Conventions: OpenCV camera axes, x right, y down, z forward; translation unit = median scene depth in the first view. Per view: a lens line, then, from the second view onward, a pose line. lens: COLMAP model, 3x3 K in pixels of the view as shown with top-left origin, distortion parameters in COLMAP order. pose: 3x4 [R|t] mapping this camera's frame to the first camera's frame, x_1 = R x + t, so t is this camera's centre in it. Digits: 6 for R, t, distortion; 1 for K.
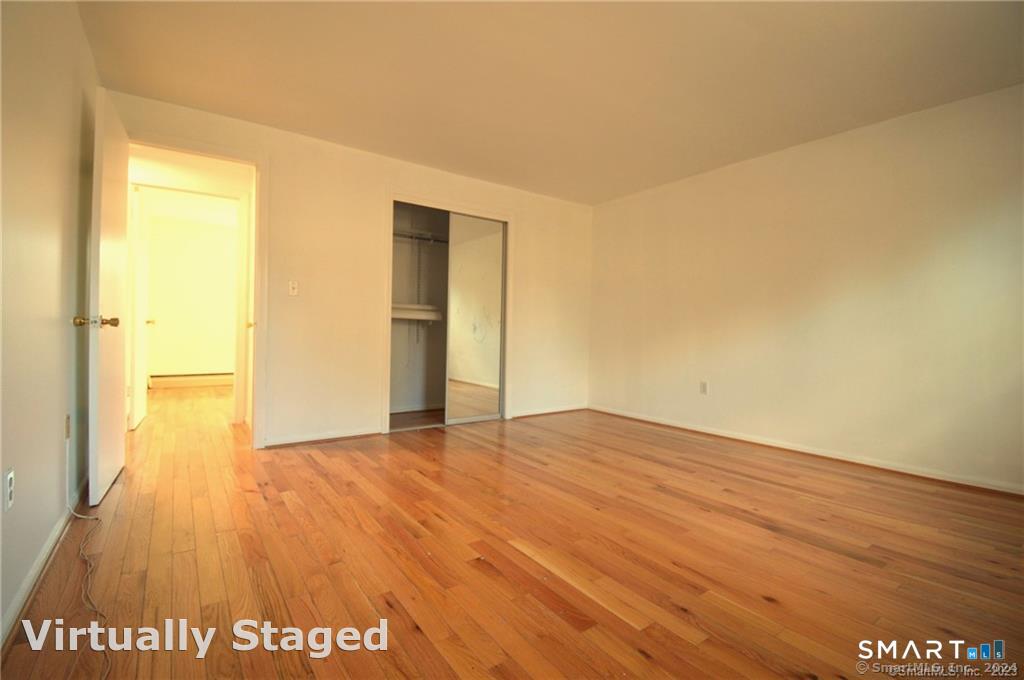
lens RADIAL K [[457.8, 0, 508.9], [0, 457.8, 333.3], [0, 0, 1]] dist [0.021052, -0.027563]
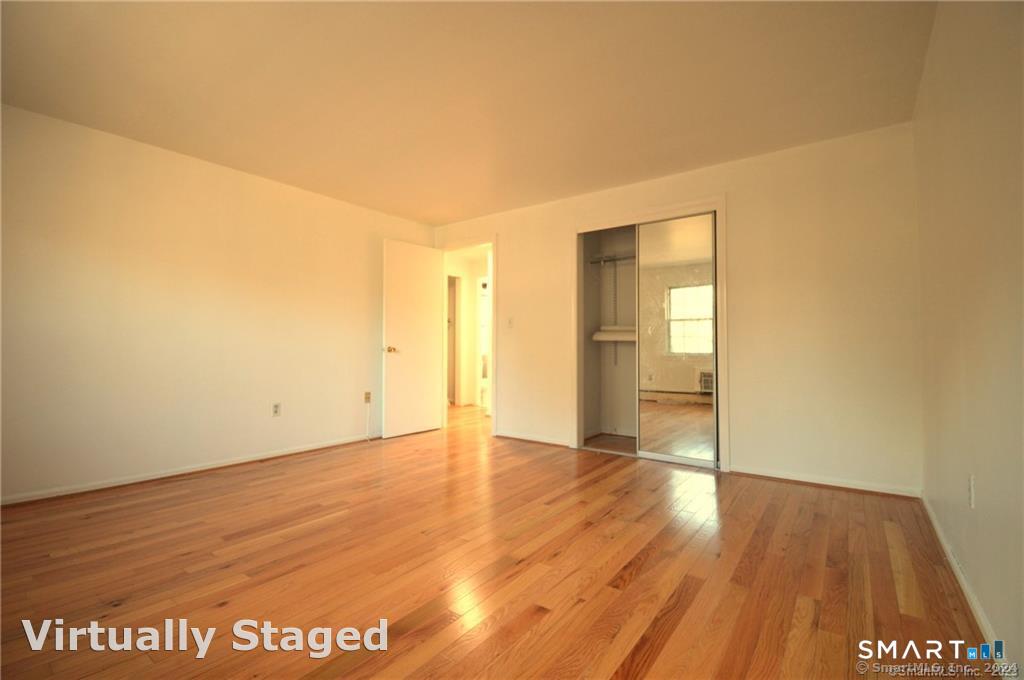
lens RADIAL K [[457.8, 0, 508.9], [0, 457.8, 333.3], [0, 0, 1]] dist [0.021052, -0.027563]
pose [[0.293048, -0.050046, -0.954787, 1.083390], [-0.003151, 0.998573, -0.053309, 0.009951], [0.956092, 0.018630, 0.292473, 0.793357]]
